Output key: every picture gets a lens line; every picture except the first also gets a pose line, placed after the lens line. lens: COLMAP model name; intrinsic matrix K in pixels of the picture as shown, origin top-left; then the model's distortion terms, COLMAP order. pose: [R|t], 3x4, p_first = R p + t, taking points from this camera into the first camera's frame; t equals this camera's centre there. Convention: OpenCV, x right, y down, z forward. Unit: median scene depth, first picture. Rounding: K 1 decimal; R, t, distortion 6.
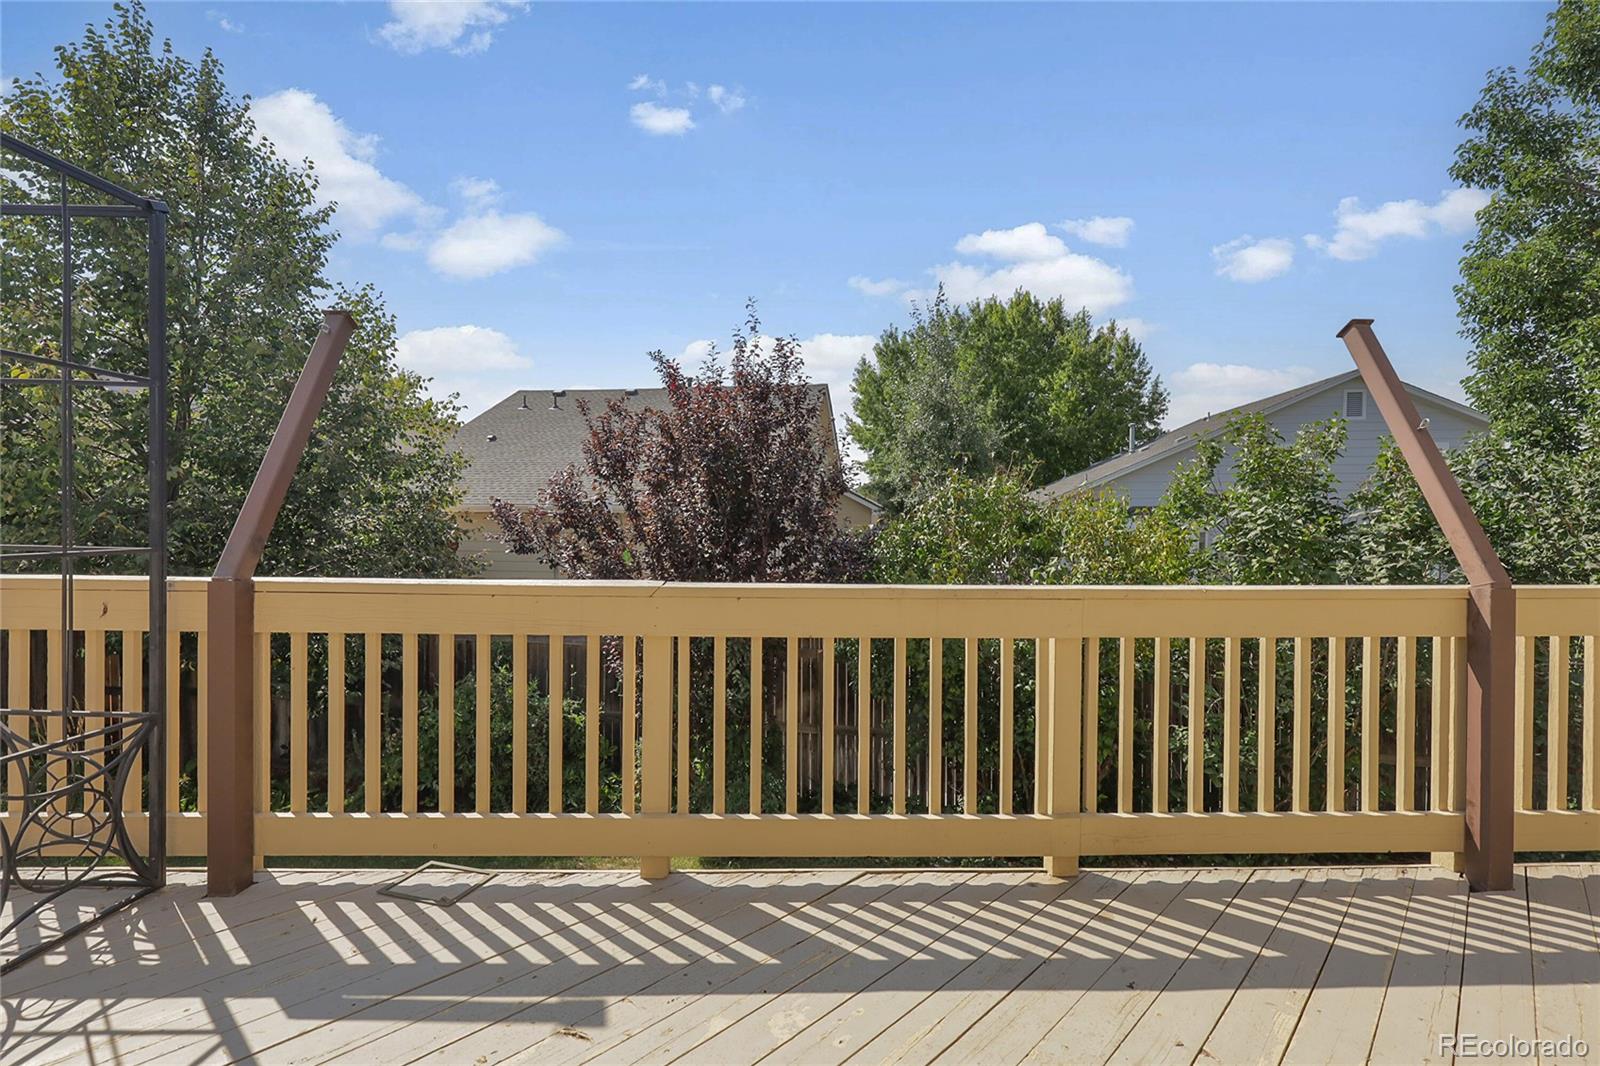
lens RADIAL K [[721.8, 0, 796.7], [0, 721.8, 535.1], [0, 0, 1]] dist [-0.000193, 0.000788]
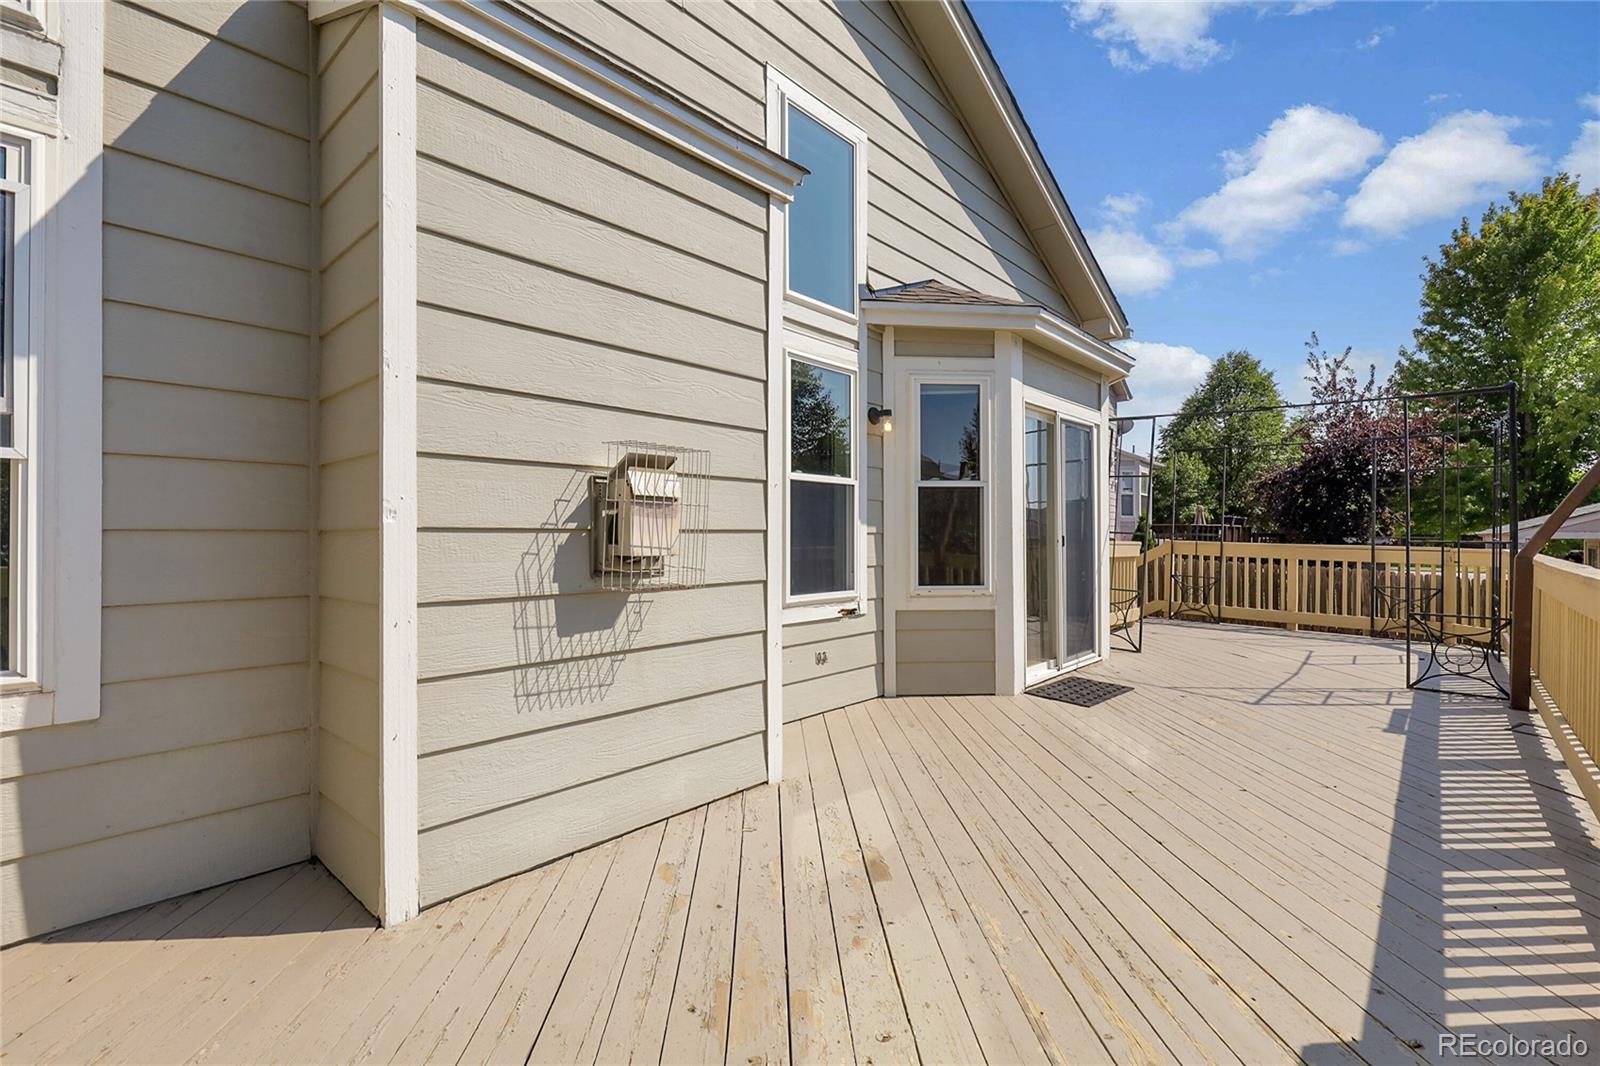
lens RADIAL K [[721.8, 0, 796.7], [0, 721.8, 535.1], [0, 0, 1]] dist [-0.000193, 0.000788]
pose [[-0.687287, -0.006616, -0.726356, 2.230152], [-0.012031, 0.999925, 0.002276, 0.026412], [0.726287, 0.010303, -0.687315, 0.967182]]
